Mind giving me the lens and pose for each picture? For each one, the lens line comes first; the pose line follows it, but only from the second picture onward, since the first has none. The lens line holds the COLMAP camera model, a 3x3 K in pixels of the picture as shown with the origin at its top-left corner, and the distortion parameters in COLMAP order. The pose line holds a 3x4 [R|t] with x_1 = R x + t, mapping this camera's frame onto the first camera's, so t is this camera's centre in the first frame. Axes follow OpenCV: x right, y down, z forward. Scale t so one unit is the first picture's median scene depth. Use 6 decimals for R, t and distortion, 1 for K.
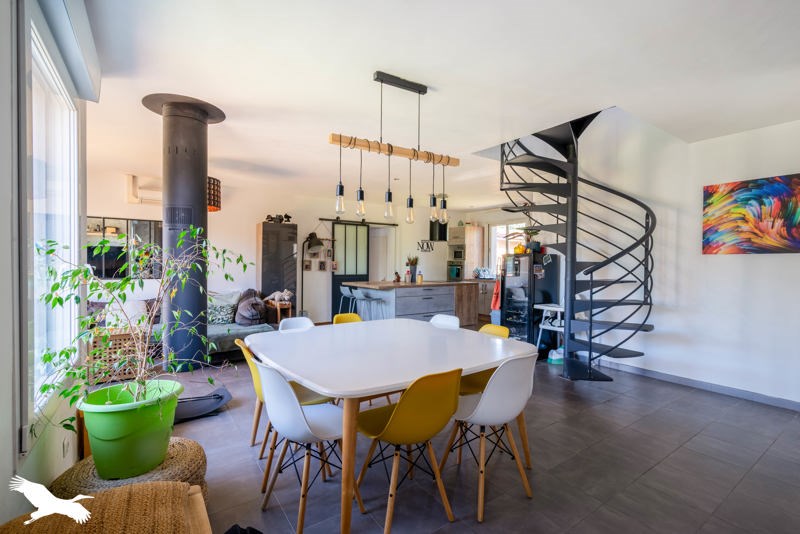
lens RADIAL K [[369.0, 0, 399.3], [0, 369.0, 265.2], [0, 0, 1]] dist [-0.000215, -0.000202]
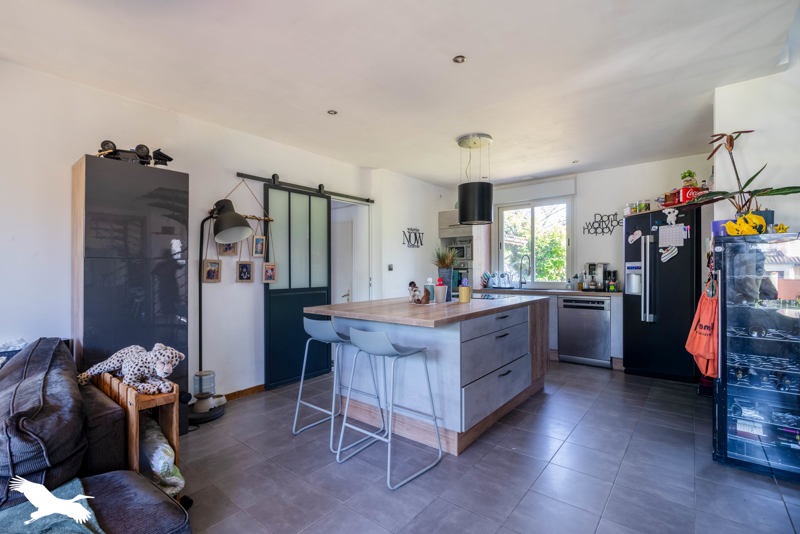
lens RADIAL K [[369.0, 0, 400.1], [0, 369.0, 269.1], [0, 0, 1]] dist [-0.000215, -0.000202]
pose [[0.960907, -0.013644, 0.276536, -0.146641], [0.015246, 0.999877, -0.003645, 0.003040], [-0.276452, 0.007719, 0.960997, 0.478327]]
